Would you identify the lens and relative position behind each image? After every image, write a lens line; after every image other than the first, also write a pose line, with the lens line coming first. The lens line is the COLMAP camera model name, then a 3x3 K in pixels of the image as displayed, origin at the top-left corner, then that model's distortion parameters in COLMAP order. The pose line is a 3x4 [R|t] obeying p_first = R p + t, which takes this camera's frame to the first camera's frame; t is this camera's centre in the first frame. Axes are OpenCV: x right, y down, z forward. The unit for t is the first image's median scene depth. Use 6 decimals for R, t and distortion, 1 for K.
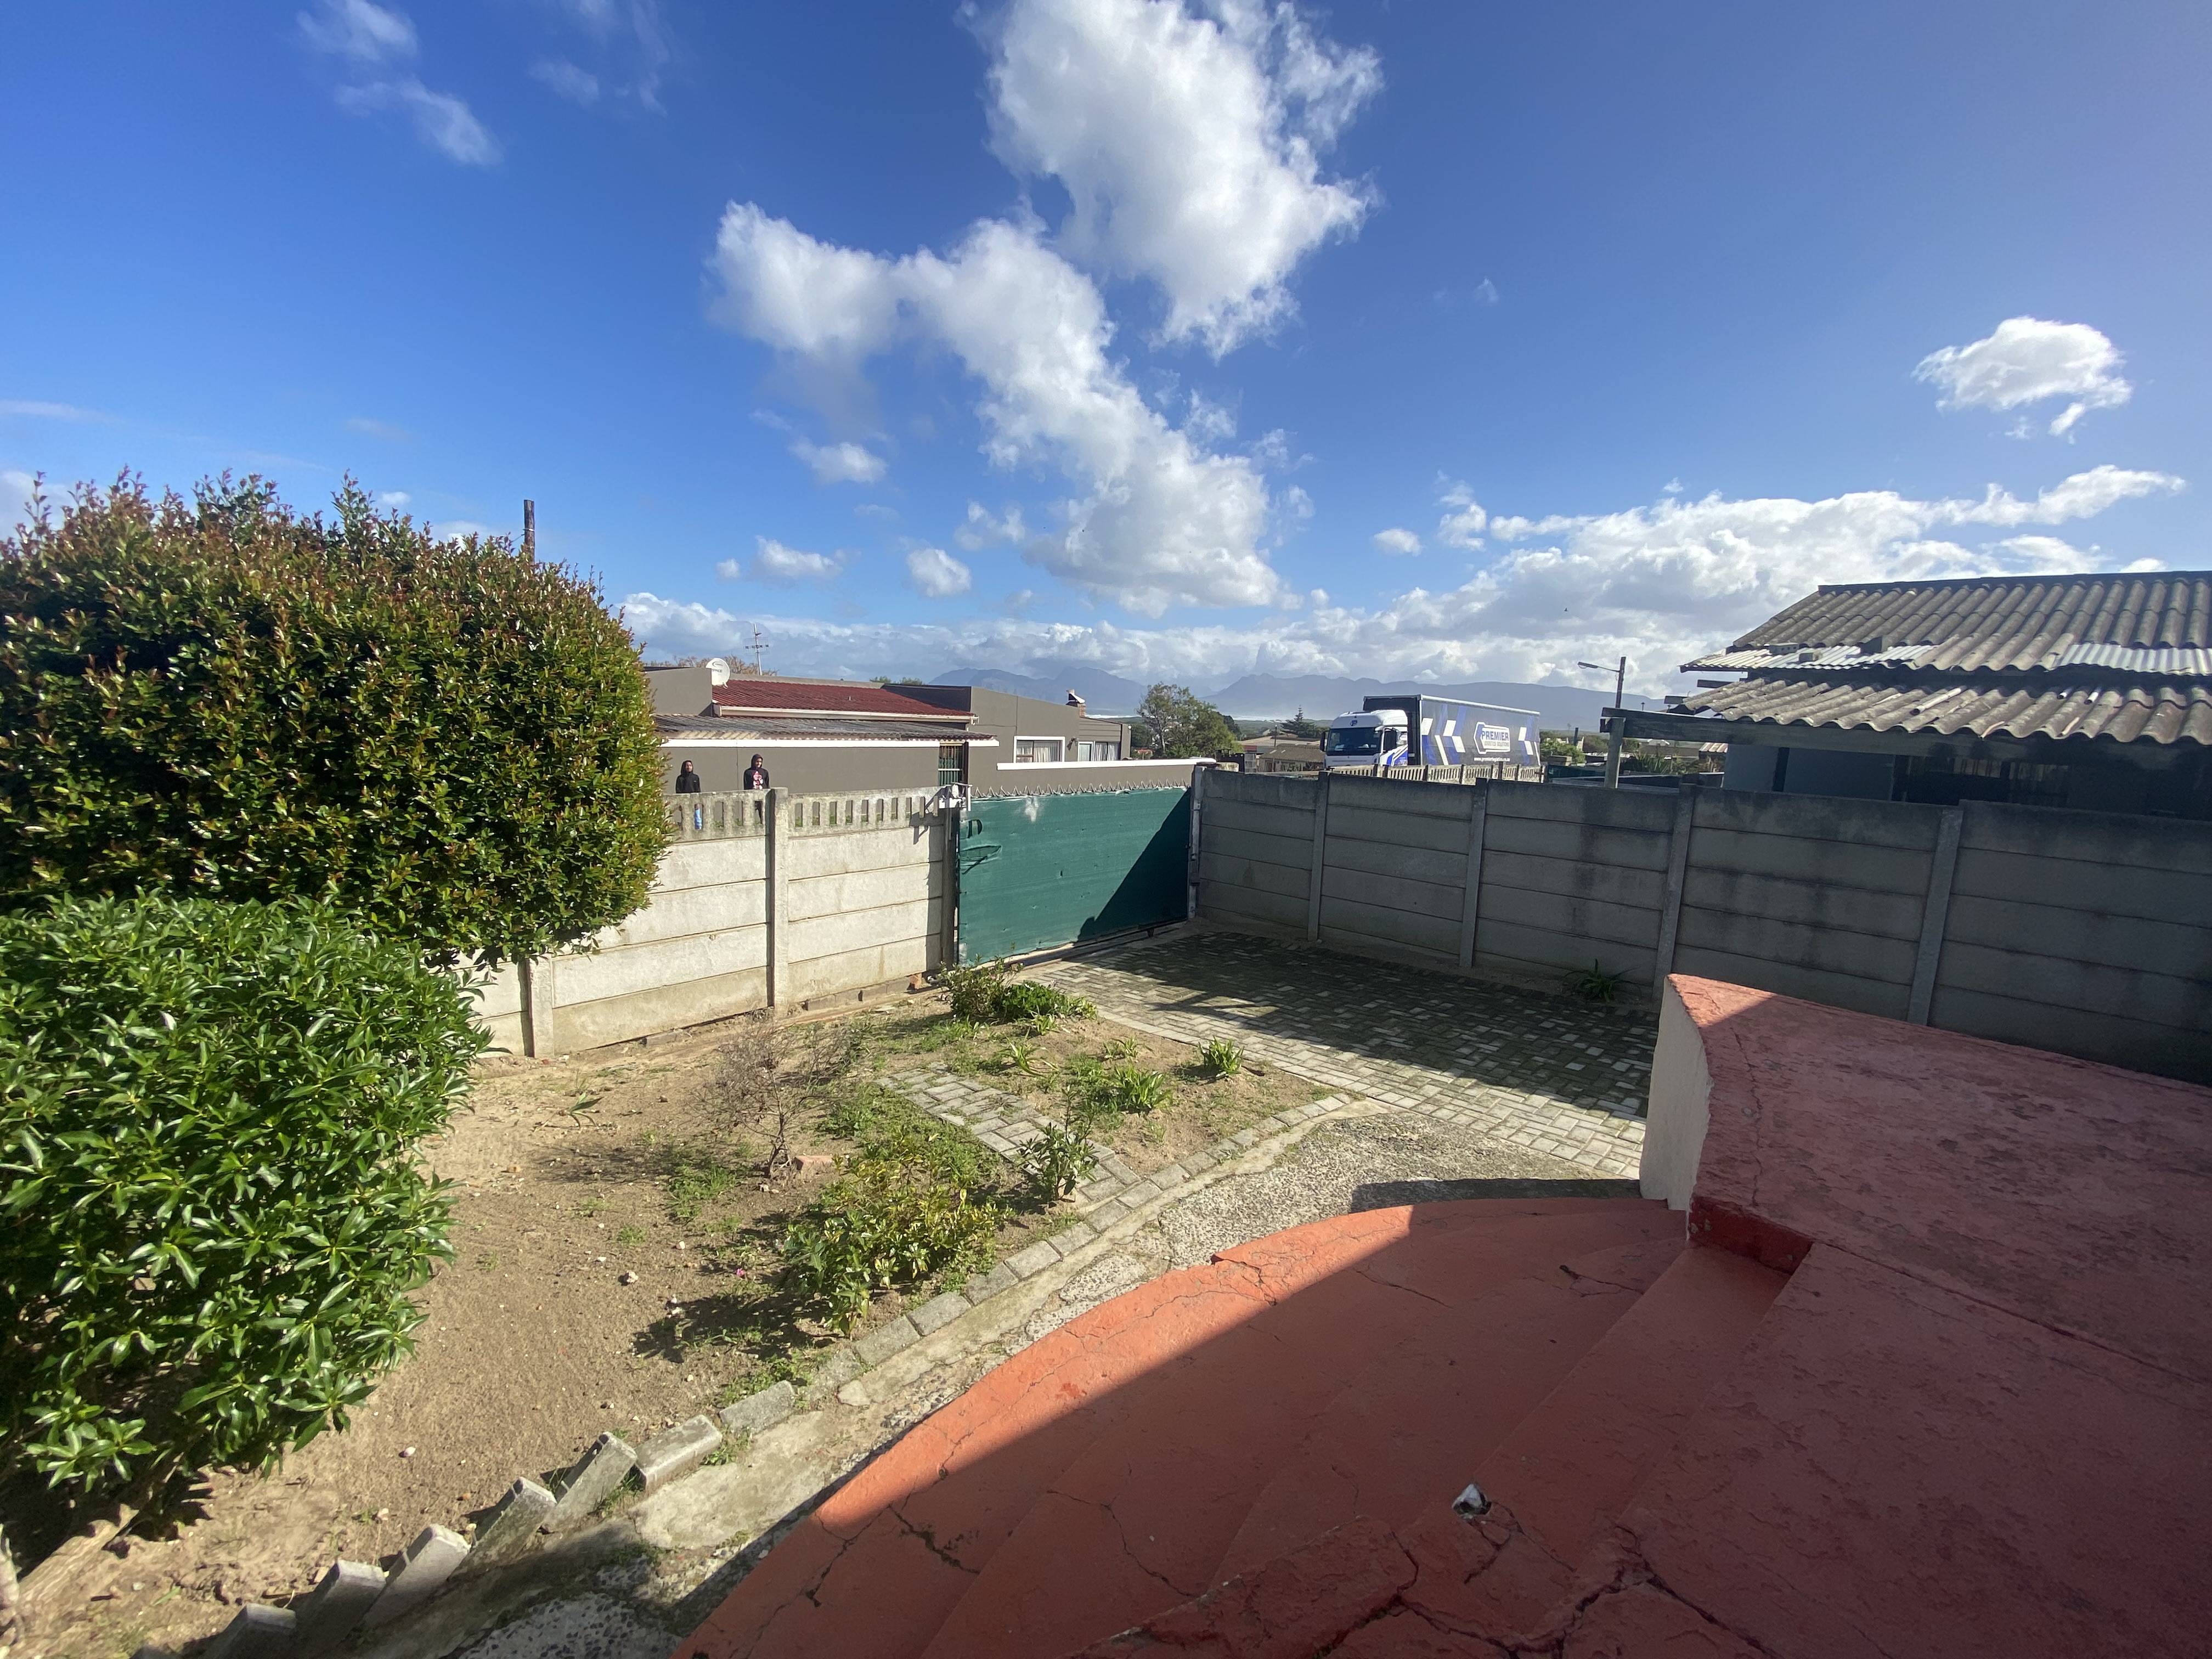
lens RADIAL K [[895.5, 0, 1109.5], [0, 895.5, 823.1], [0, 0, 1]] dist [-0.001859, -0.011573]
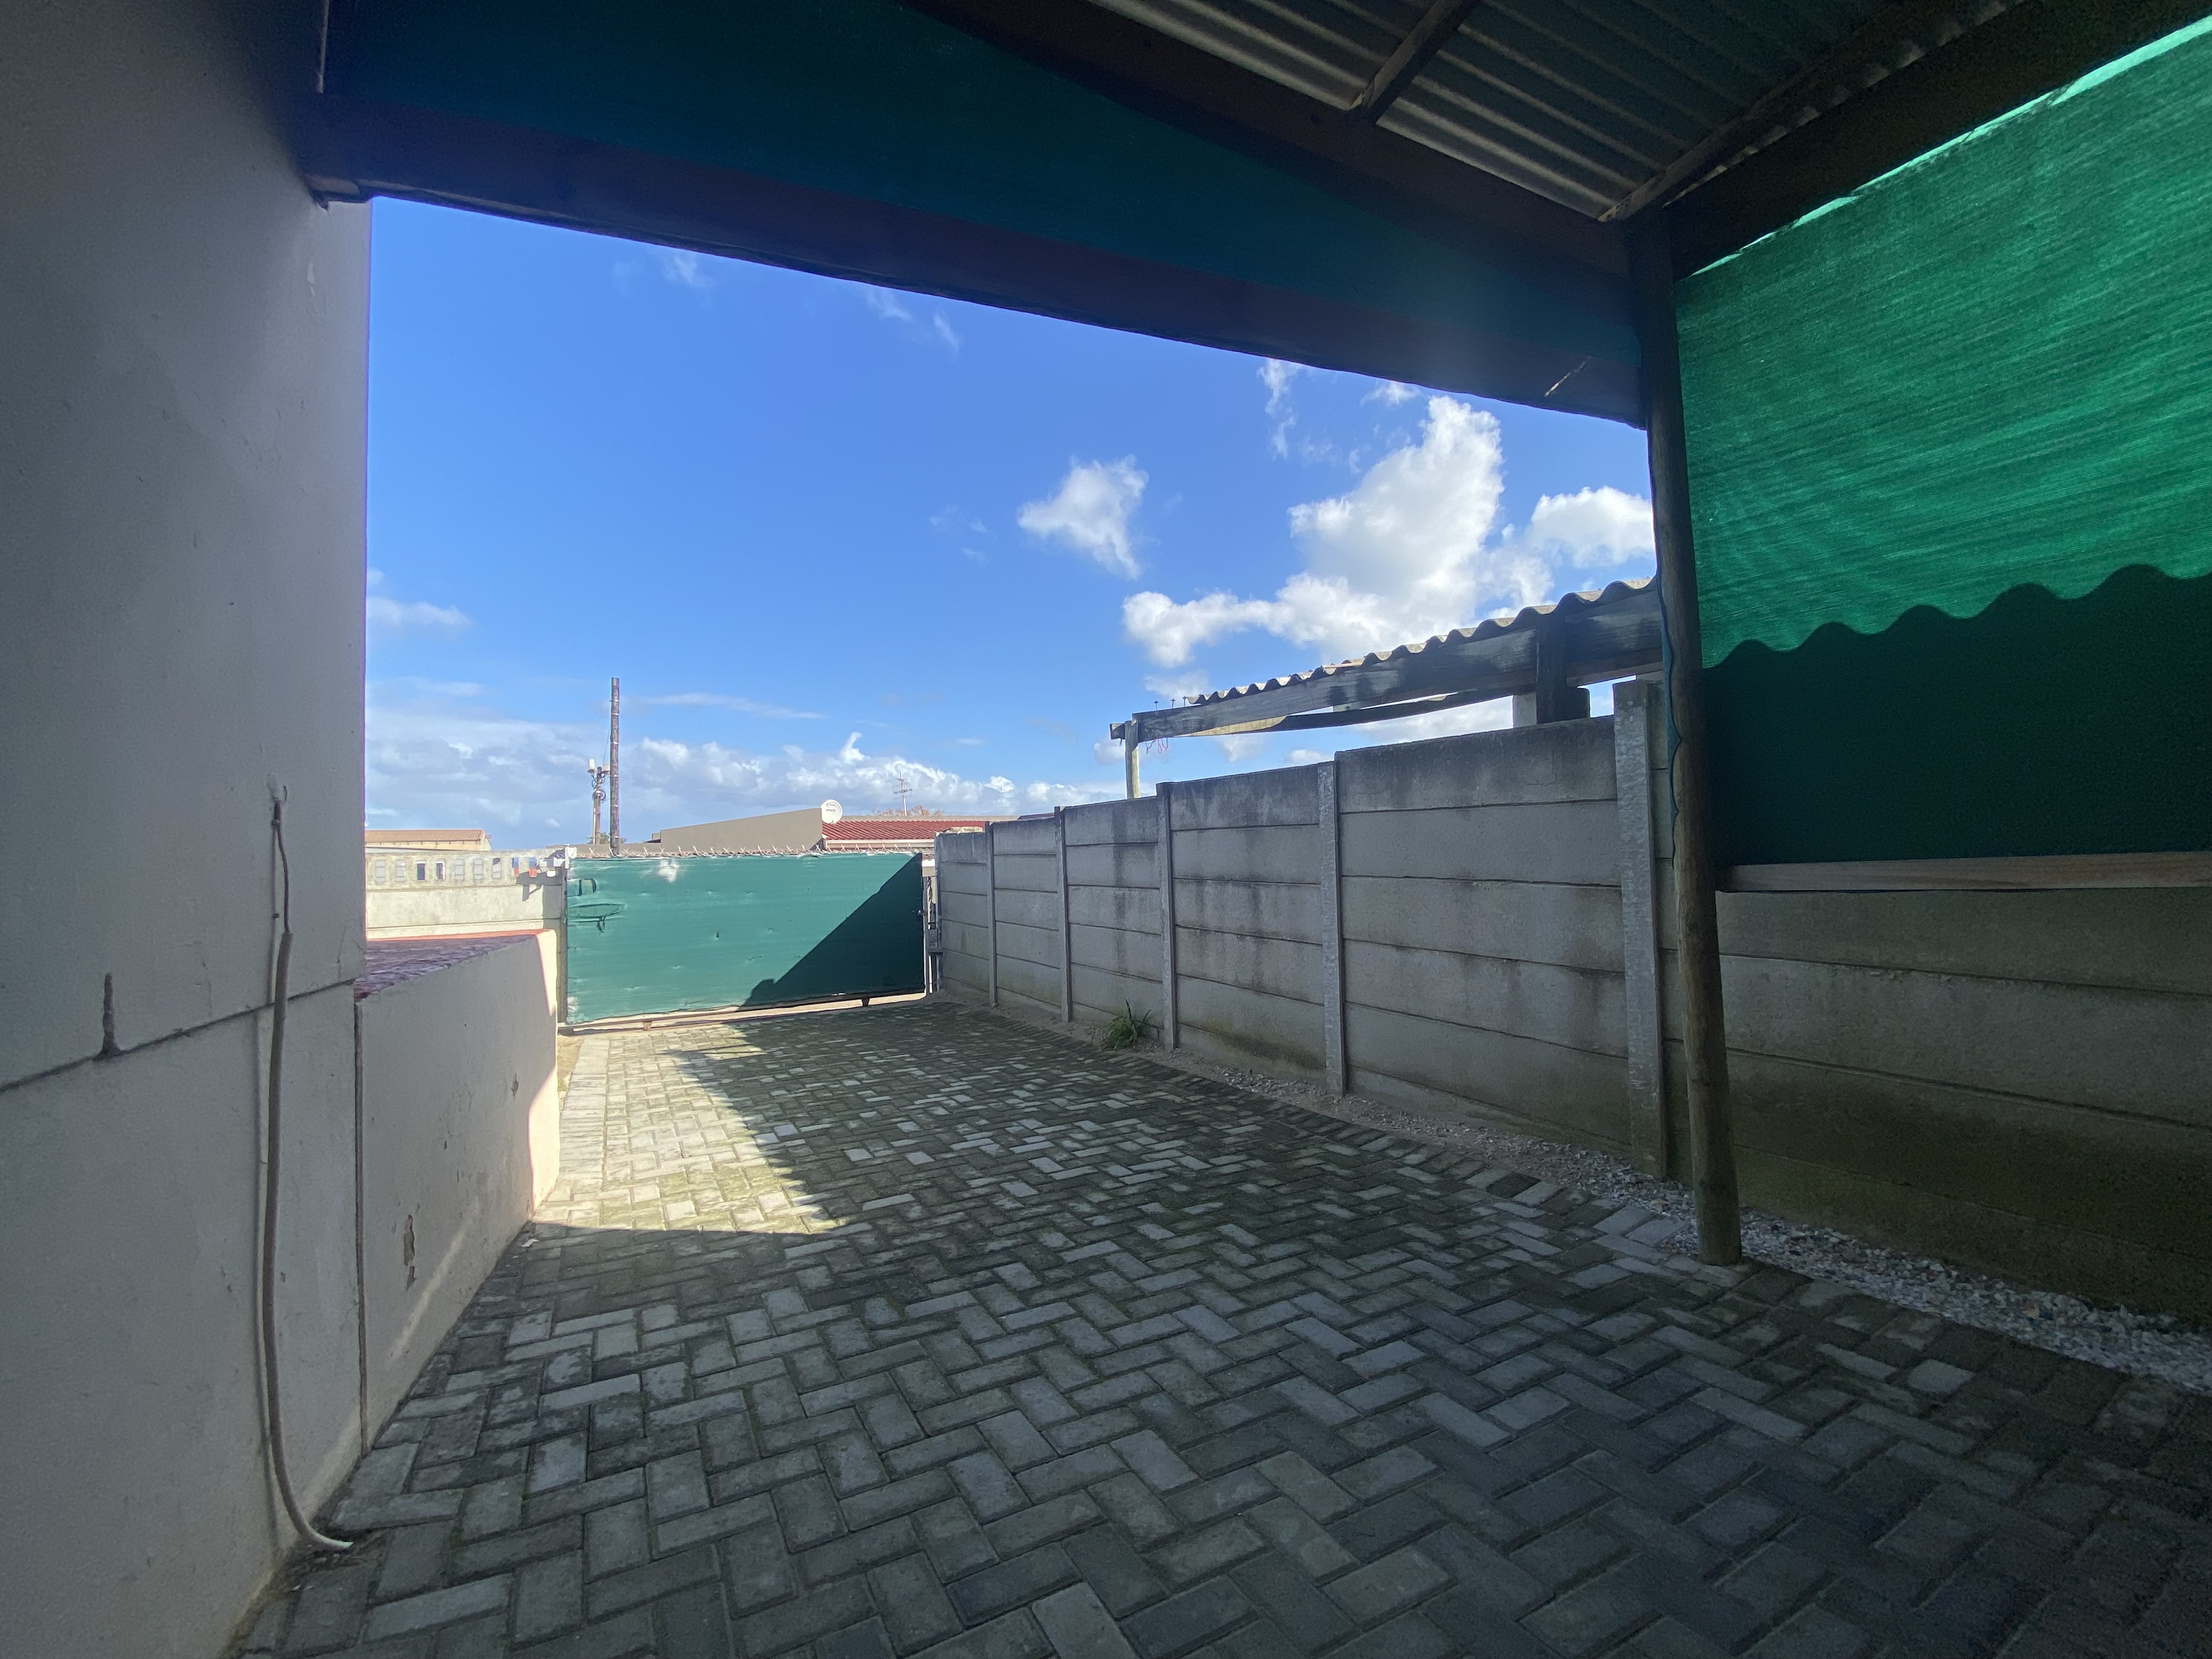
lens RADIAL K [[895.5, 0, 1113.2], [0, 895.5, 823.2], [0, 0, 1]] dist [-0.001859, -0.011573]
pose [[0.949812, -0.073861, -0.303977, 0.860864], [0.025337, 0.986697, -0.160582, 0.131219], [0.311794, 0.144820, 0.939048, 0.190816]]
